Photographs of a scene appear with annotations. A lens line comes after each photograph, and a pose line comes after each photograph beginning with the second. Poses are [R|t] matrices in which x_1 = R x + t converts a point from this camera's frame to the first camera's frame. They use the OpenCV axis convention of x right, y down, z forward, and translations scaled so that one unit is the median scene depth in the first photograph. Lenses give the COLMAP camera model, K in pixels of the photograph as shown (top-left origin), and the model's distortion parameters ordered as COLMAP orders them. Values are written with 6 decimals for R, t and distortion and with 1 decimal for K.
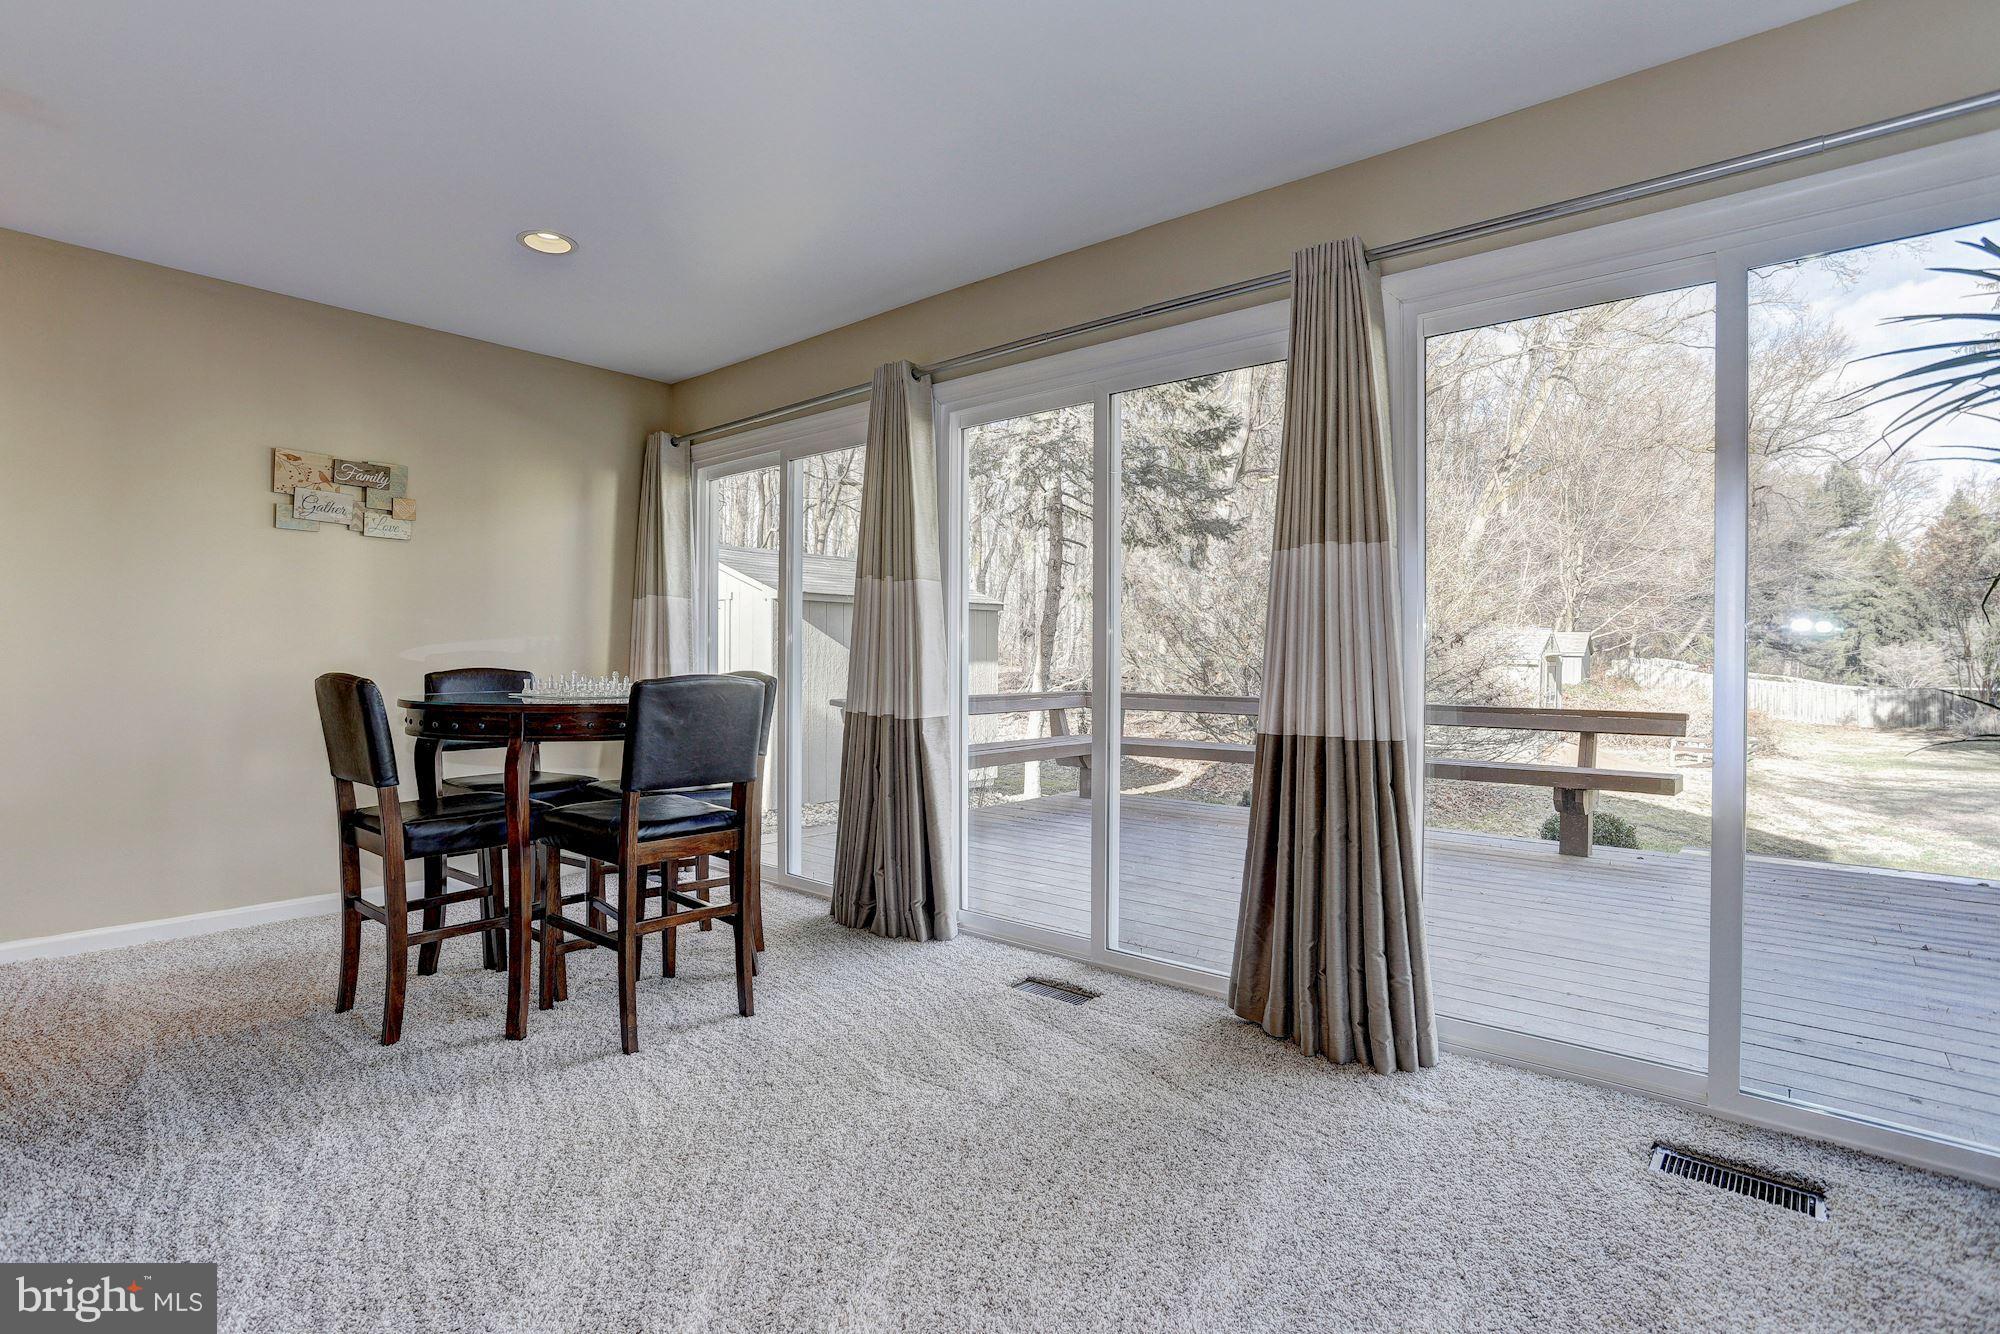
lens RADIAL K [[985.8, 0, 989.8], [0, 985.8, 659.8], [0, 0, 1]] dist [-0.063048, 0.034162]
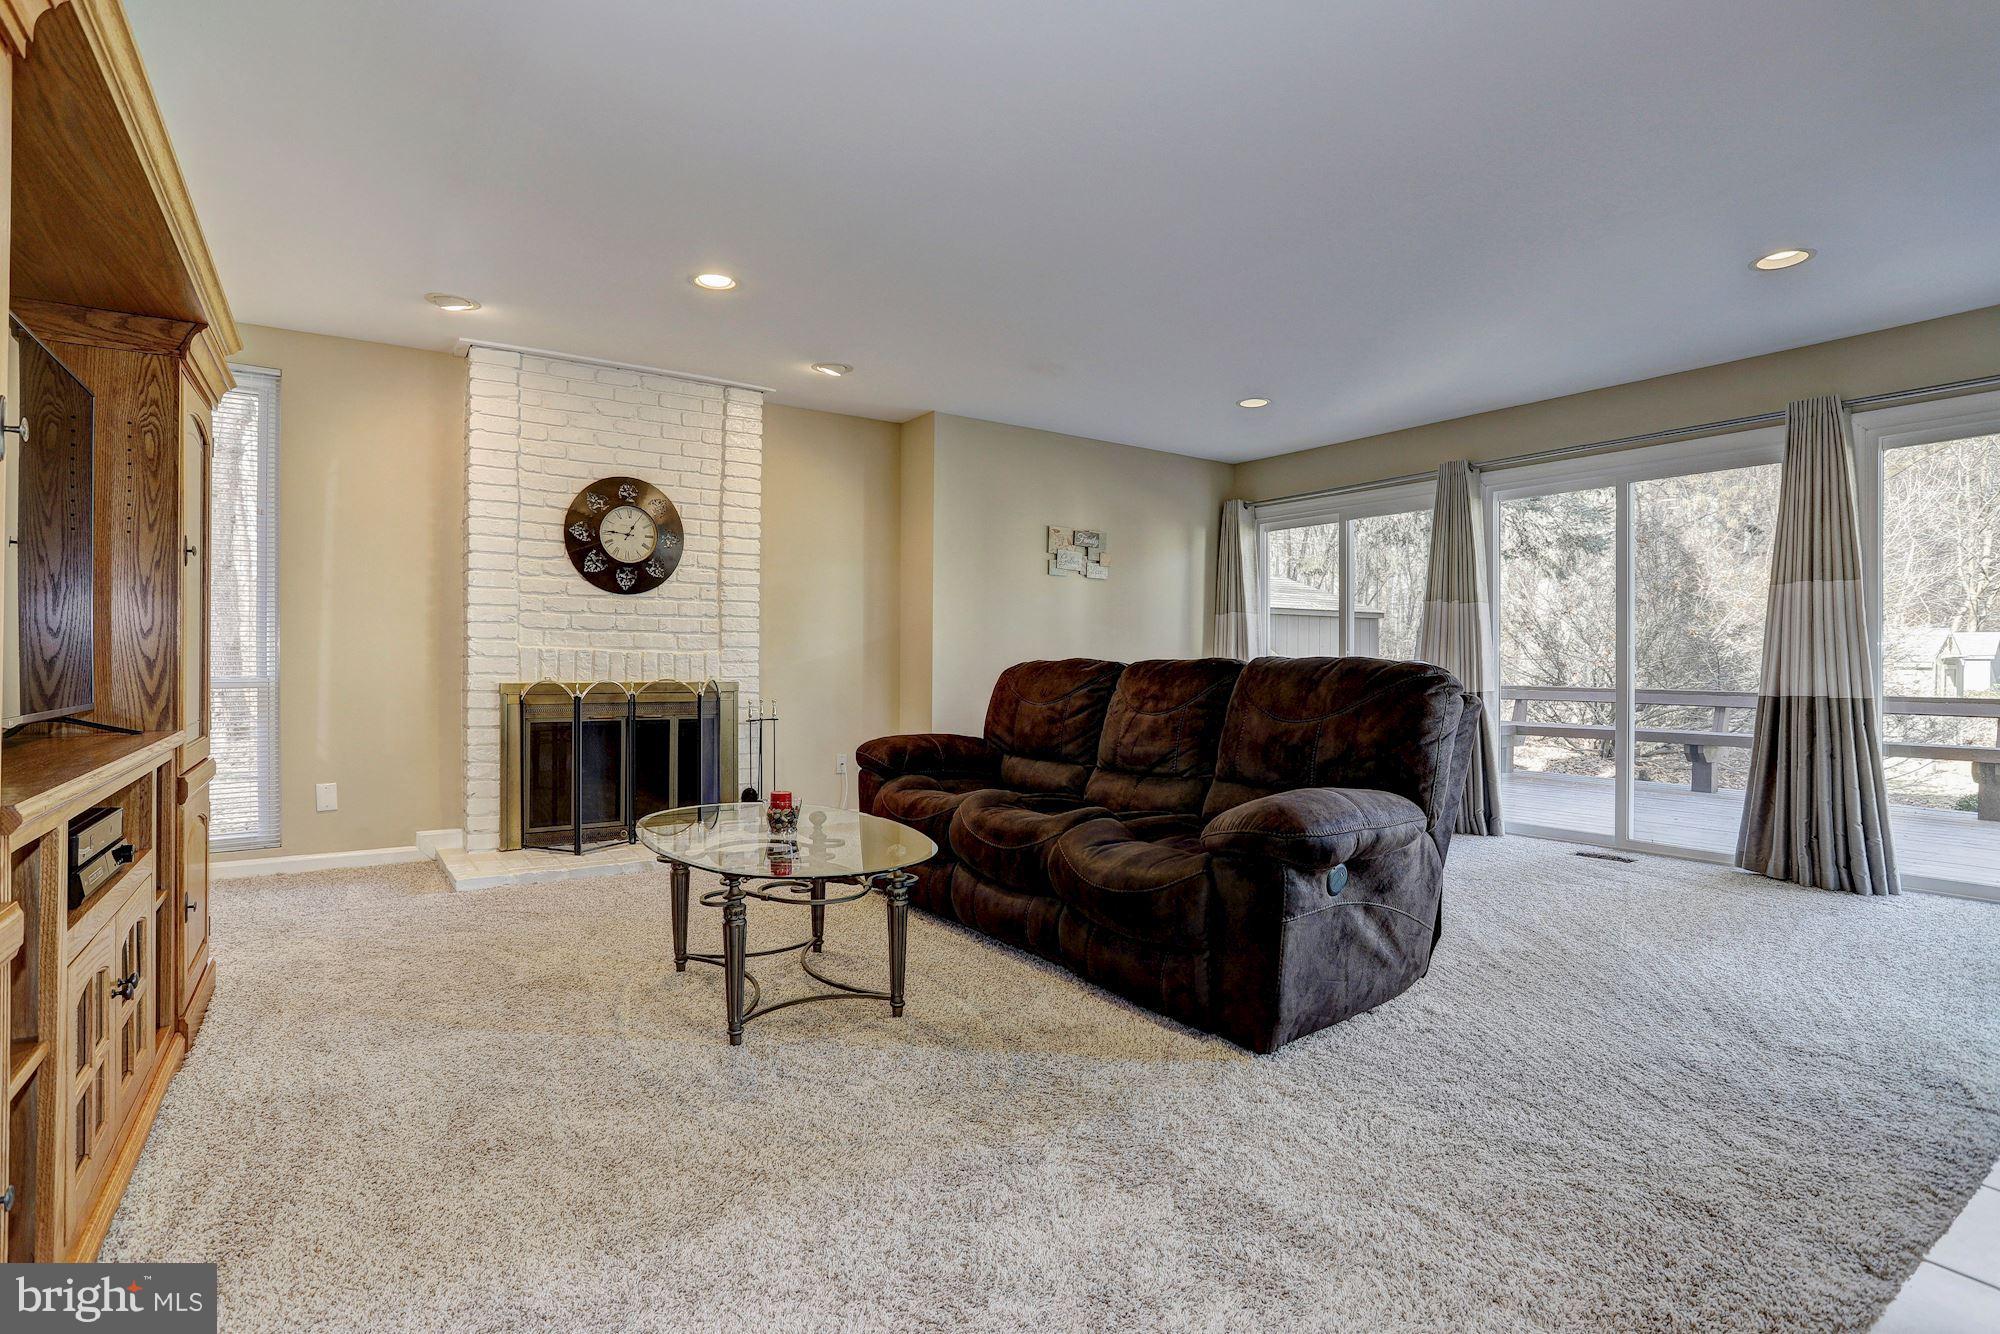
lens RADIAL K [[985.8, 0, 989.8], [0, 985.8, 659.8], [0, 0, 1]] dist [-0.063048, 0.034162]
pose [[0.967317, -0.000700, -0.253568, -0.431064], [-0.000659, 0.999986, -0.005277, 0.017638], [0.253568, 0.005272, 0.967303, -0.671553]]
